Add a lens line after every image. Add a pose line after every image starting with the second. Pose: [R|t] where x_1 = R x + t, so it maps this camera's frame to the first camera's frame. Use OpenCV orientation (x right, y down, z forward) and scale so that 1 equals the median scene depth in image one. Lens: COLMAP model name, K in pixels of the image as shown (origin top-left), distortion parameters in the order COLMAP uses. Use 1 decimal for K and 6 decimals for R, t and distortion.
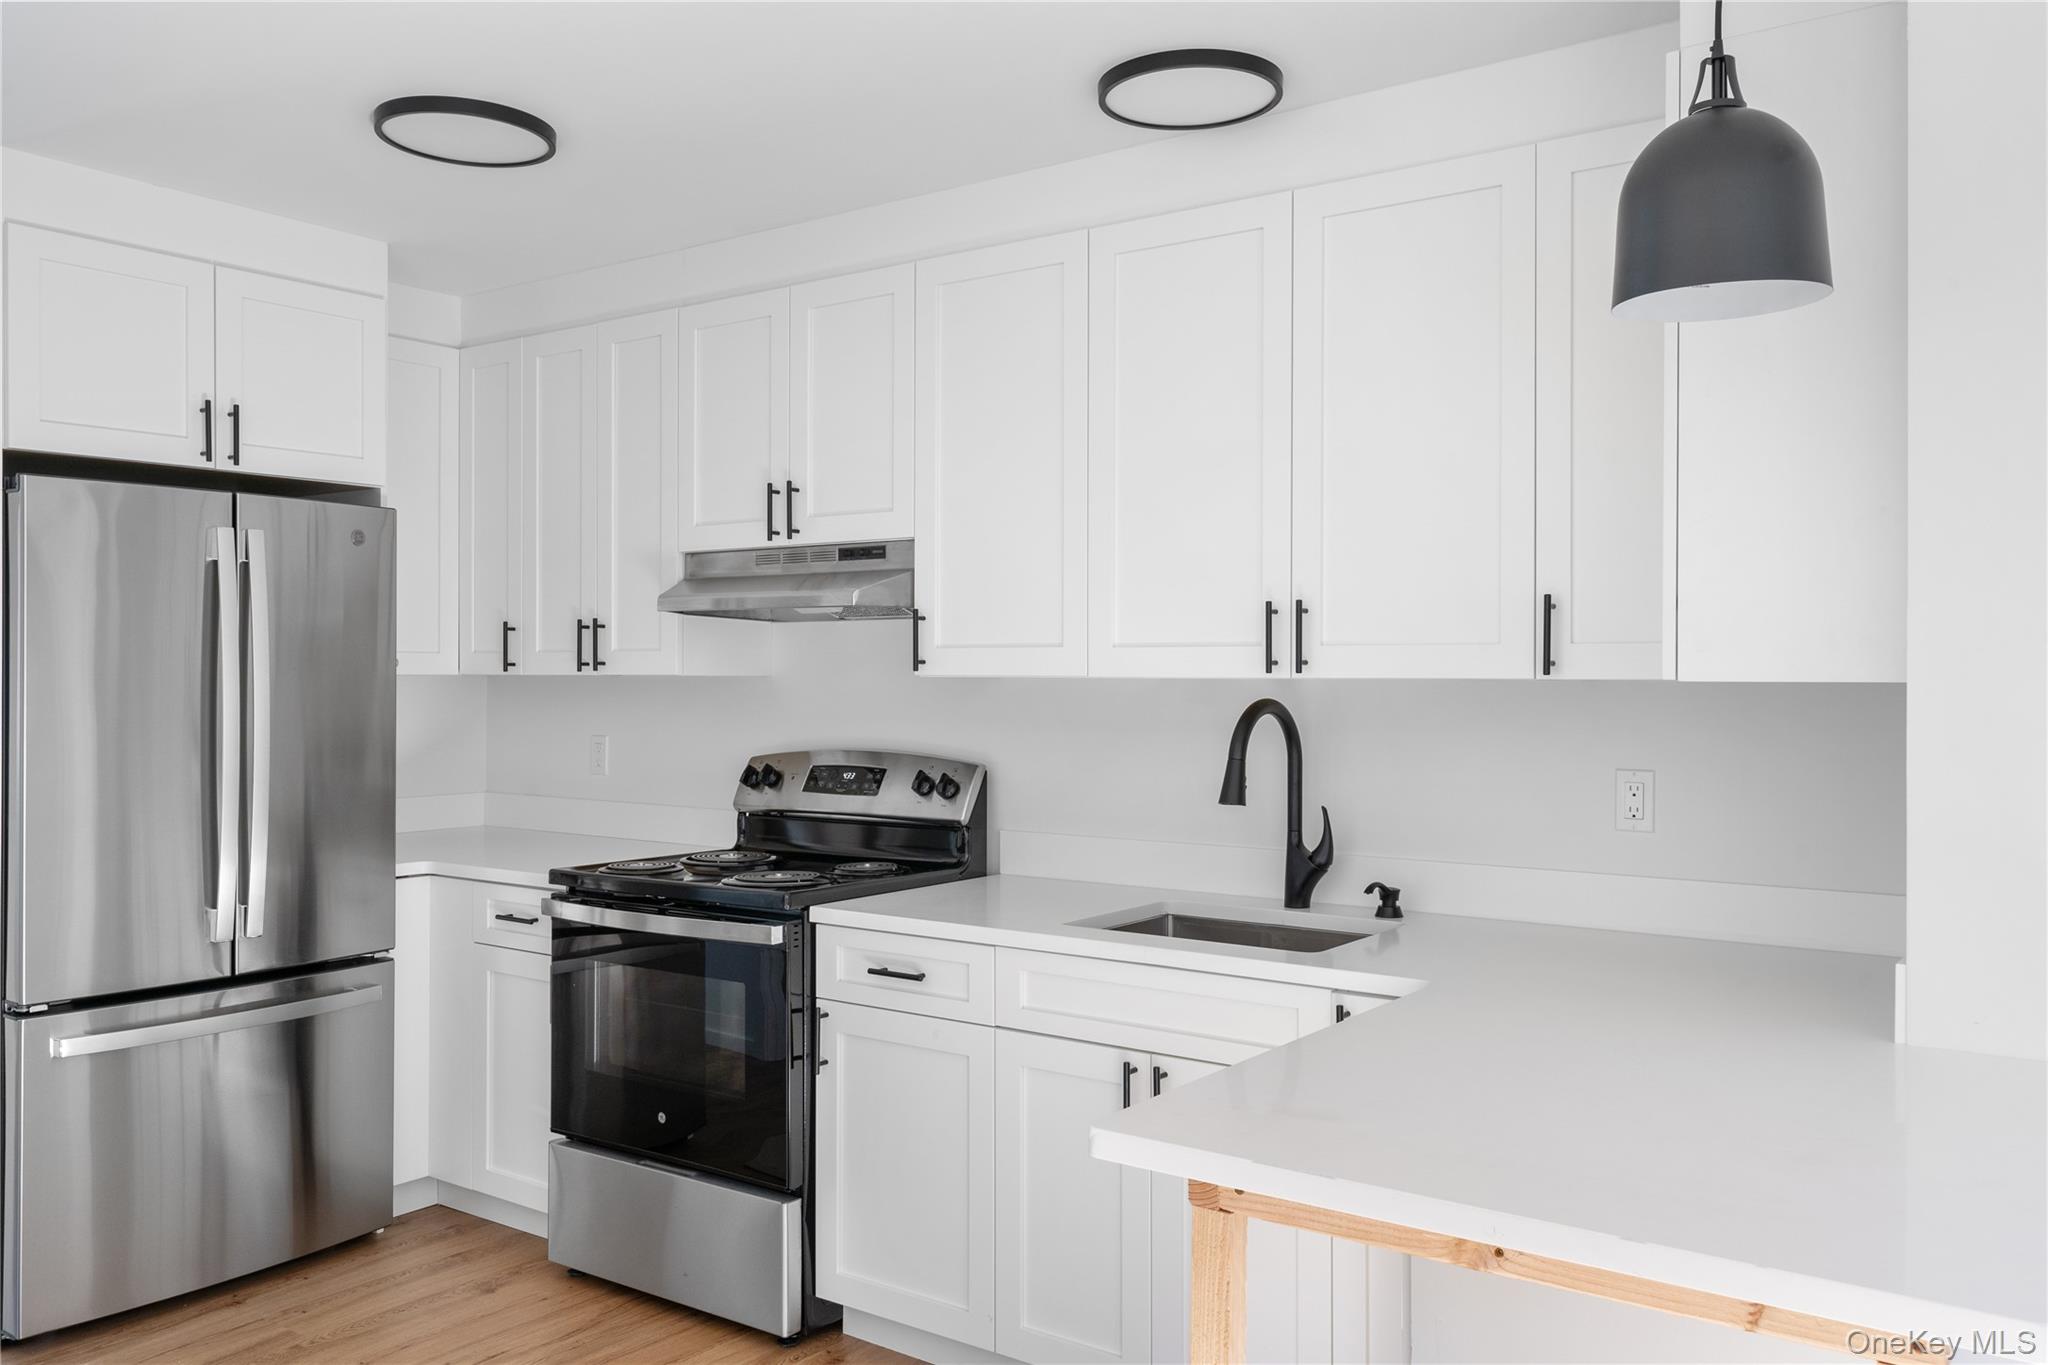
lens RADIAL K [[1629.6, 0, 1024.0], [0, 1629.6, 682.5], [0, 0, 1]] dist [0.007881, 0.001599]
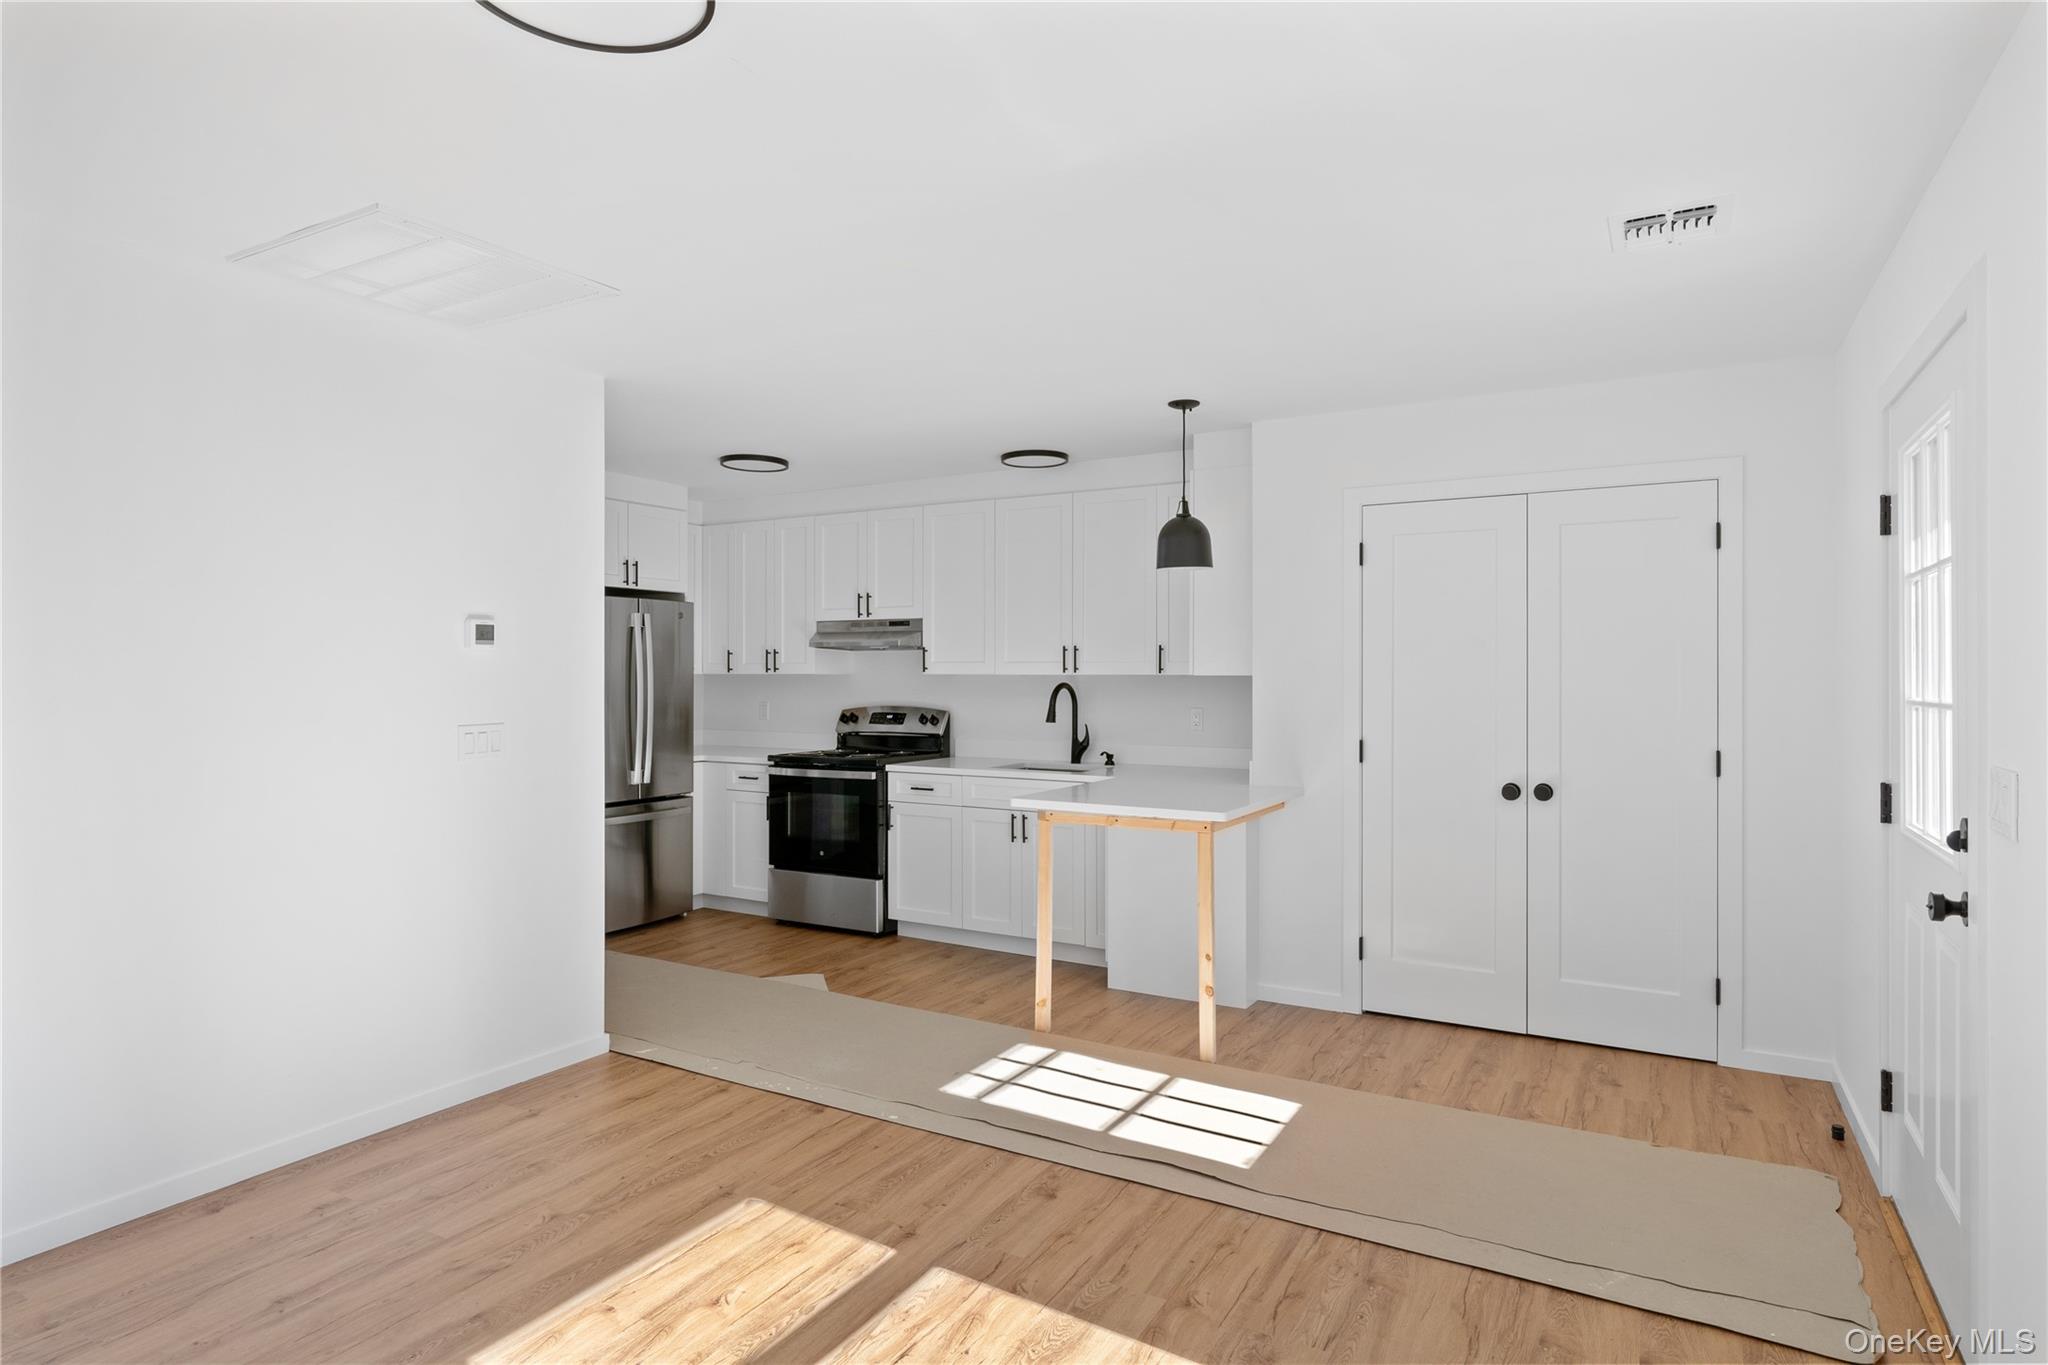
lens RADIAL K [[1110.5, 0, 1030.5], [0, 1110.5, 684.2], [0, 0, 1]] dist [0.006201, 0.000563]
pose [[0.994192, -0.001916, 0.107608, -0.083699], [0.001570, 0.999993, 0.003307, 0.005691], [-0.107613, -0.003119, 0.994188, -0.667851]]
